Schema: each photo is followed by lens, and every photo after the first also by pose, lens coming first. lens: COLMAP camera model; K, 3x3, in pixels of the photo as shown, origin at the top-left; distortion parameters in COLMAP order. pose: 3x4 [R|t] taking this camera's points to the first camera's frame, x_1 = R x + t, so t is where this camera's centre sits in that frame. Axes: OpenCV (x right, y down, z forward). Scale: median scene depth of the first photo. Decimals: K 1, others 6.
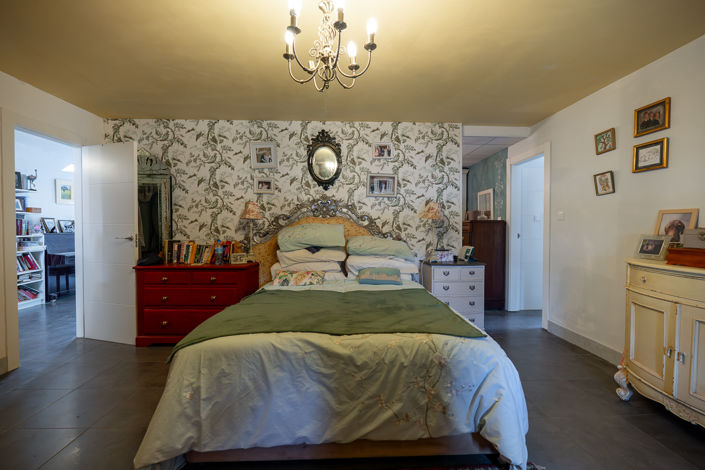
lens RADIAL K [[312.7, 0, 355.3], [0, 312.7, 234.0], [0, 0, 1]] dist [-0.004925, 0.001849]
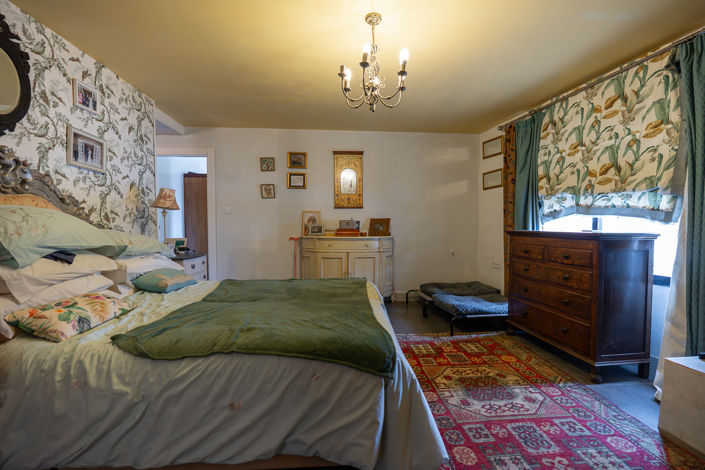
lens RADIAL K [[312.7, 0, 355.8], [0, 312.7, 234.1], [0, 0, 1]] dist [-0.004925, 0.001849]
pose [[-0.032831, -0.036584, 0.998791, -0.587425], [0.014289, 0.999211, 0.037069, -0.000374], [-0.999359, 0.015489, -0.032282, 0.467220]]
